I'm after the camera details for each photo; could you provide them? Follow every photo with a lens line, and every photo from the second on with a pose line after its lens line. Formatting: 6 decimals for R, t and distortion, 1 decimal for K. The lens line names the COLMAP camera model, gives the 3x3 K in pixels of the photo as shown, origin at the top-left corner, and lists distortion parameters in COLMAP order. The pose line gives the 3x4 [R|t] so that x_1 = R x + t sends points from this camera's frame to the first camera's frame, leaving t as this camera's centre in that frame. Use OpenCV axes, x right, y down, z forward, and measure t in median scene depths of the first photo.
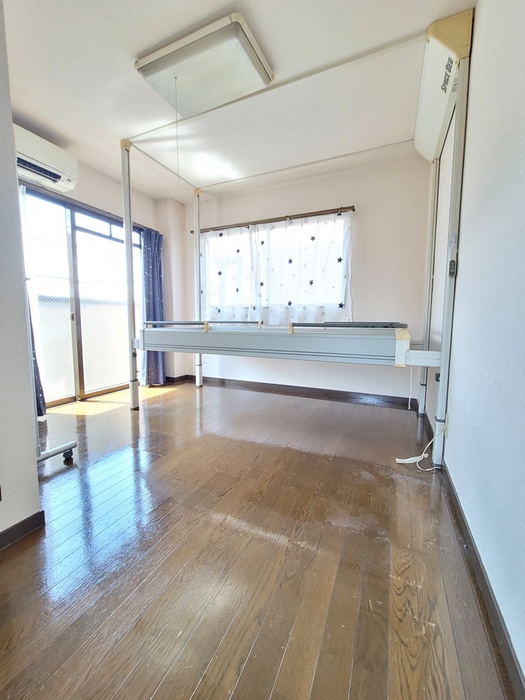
lens RADIAL K [[286.9, 0, 262.3], [0, 286.9, 347.9], [0, 0, 1]] dist [-0.002949, 0.000360]
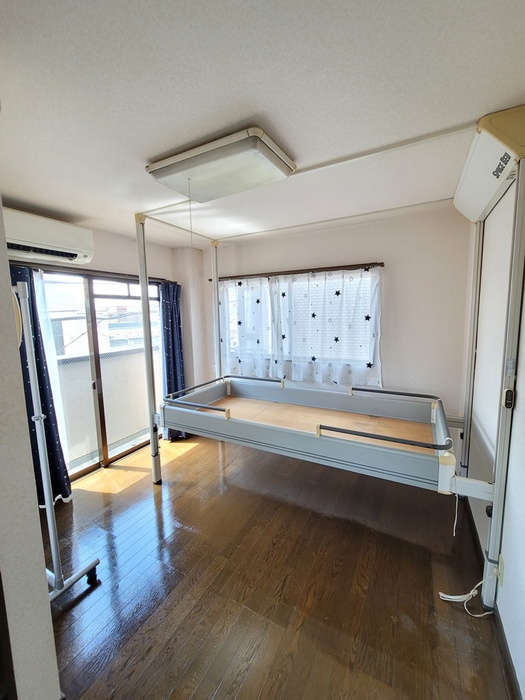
lens RADIAL K [[286.9, 0, 262.3], [0, 286.9, 347.9], [0, 0, 1]] dist [-0.002949, 0.000360]
pose [[0.997477, -0.017655, -0.068753, -0.007958], [0.019248, 0.999560, 0.022578, -0.229415], [0.068324, -0.023844, 0.997378, 0.045859]]
